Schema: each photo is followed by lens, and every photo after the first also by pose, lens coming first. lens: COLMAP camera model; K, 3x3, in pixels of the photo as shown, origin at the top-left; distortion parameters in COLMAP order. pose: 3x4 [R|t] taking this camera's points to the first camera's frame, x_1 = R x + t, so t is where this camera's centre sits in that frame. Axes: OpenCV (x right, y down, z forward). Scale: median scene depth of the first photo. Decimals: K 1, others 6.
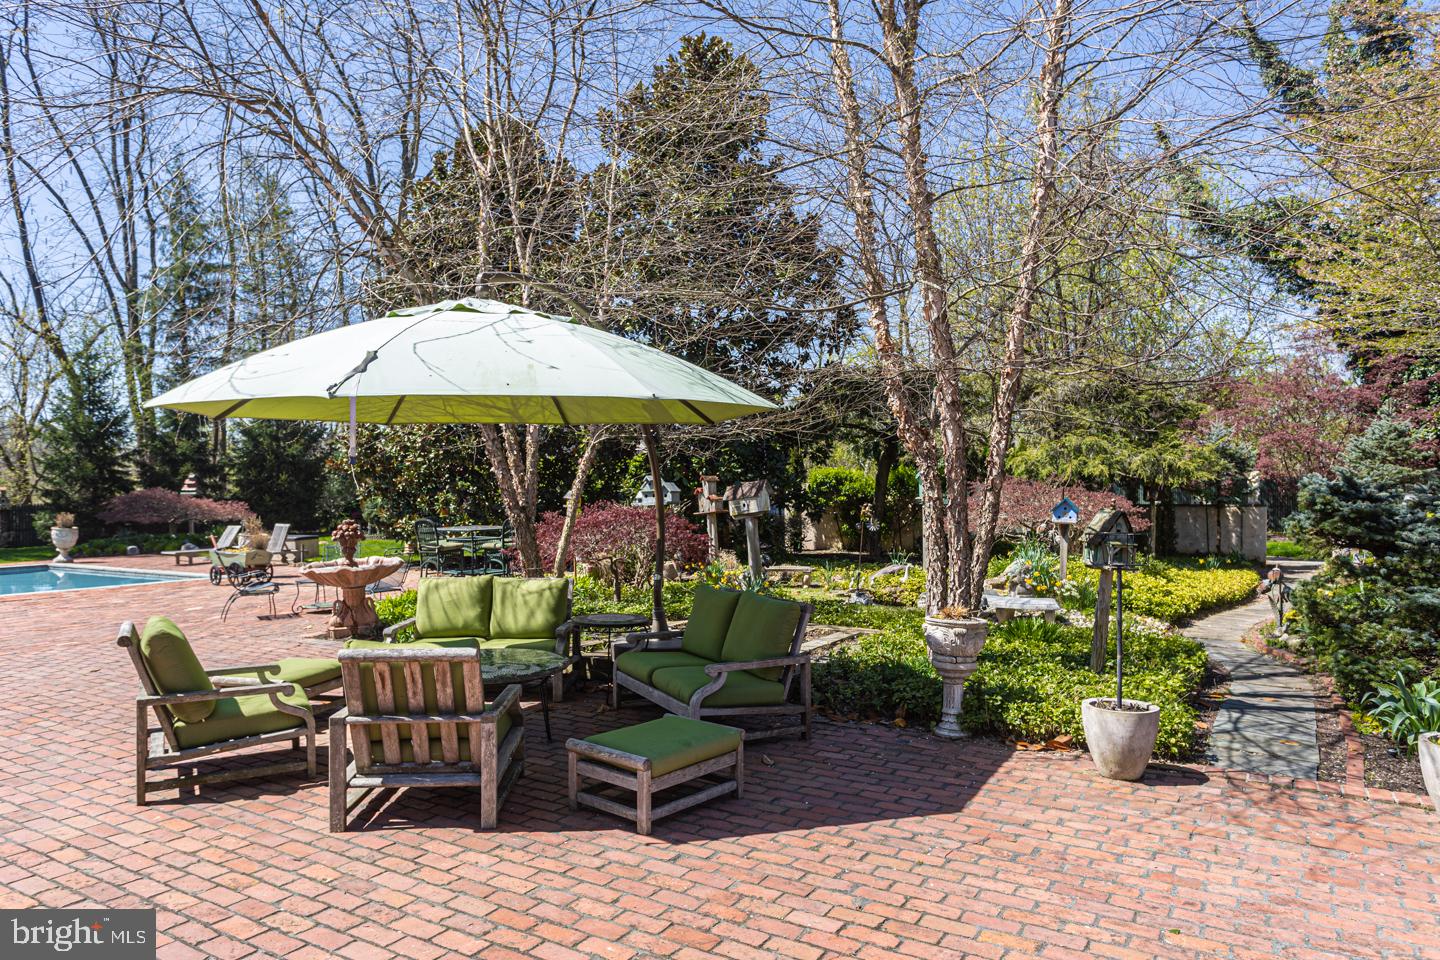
lens RADIAL K [[904.4, 0, 720.0], [0, 904.4, 480.0], [0, 0, 1]] dist [-0.002868, 0.000229]
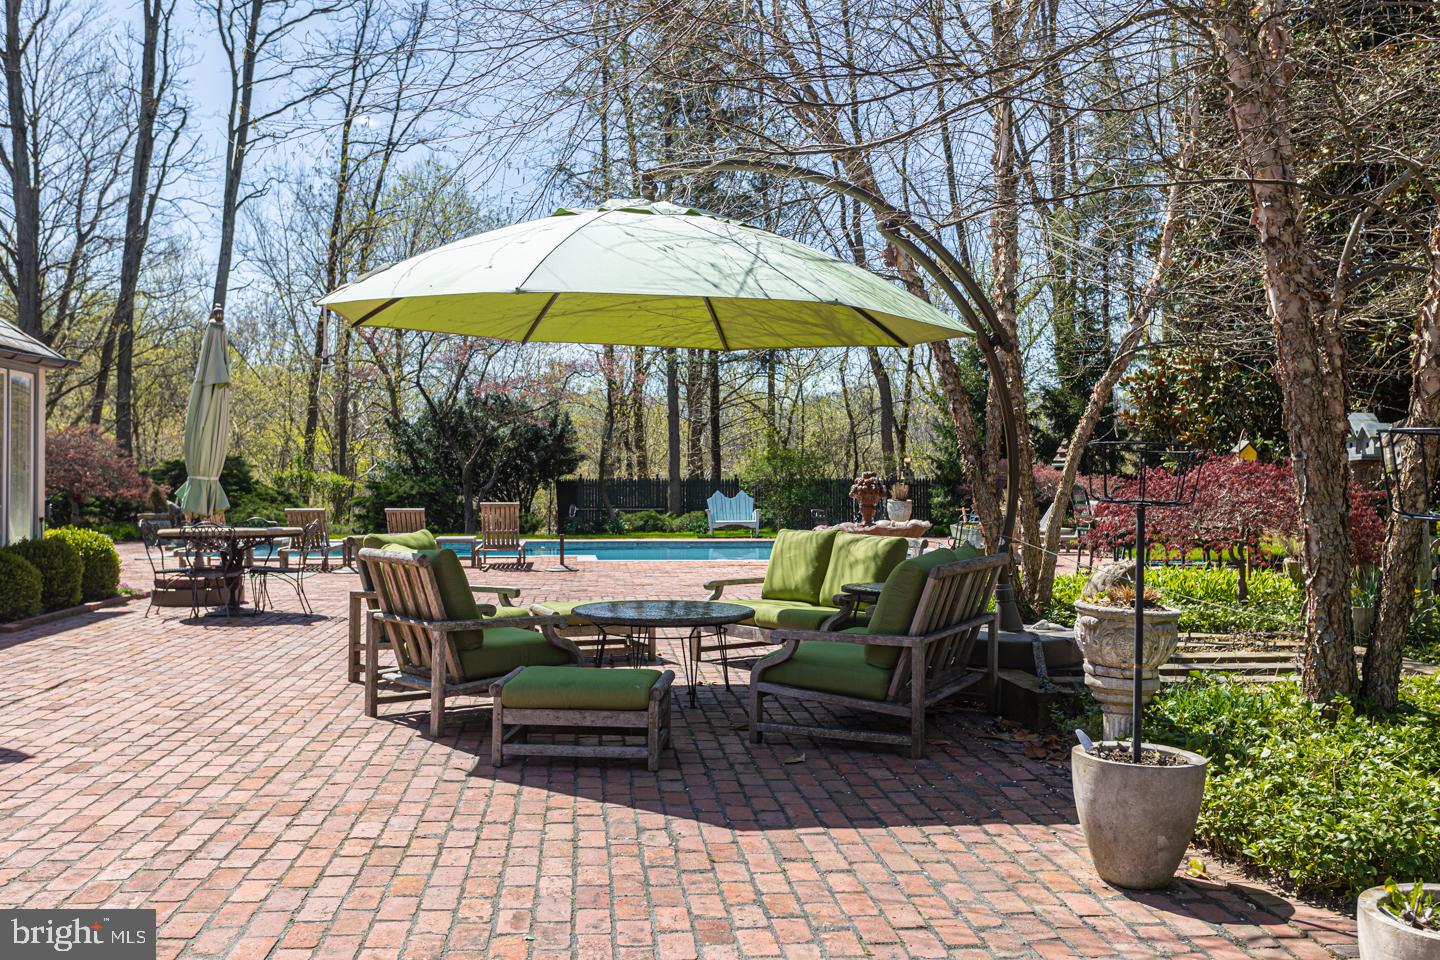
lens RADIAL K [[1380.0, 0, 720.0], [0, 1380.0, 480.0], [0, 0, 1]] dist [0.010221, 0.006409]
pose [[0.599589, 0.010956, -0.800233, 0.996232], [-0.002367, 0.999926, 0.011916, 0.075625], [0.800304, -0.005251, 0.599571, 0.301118]]
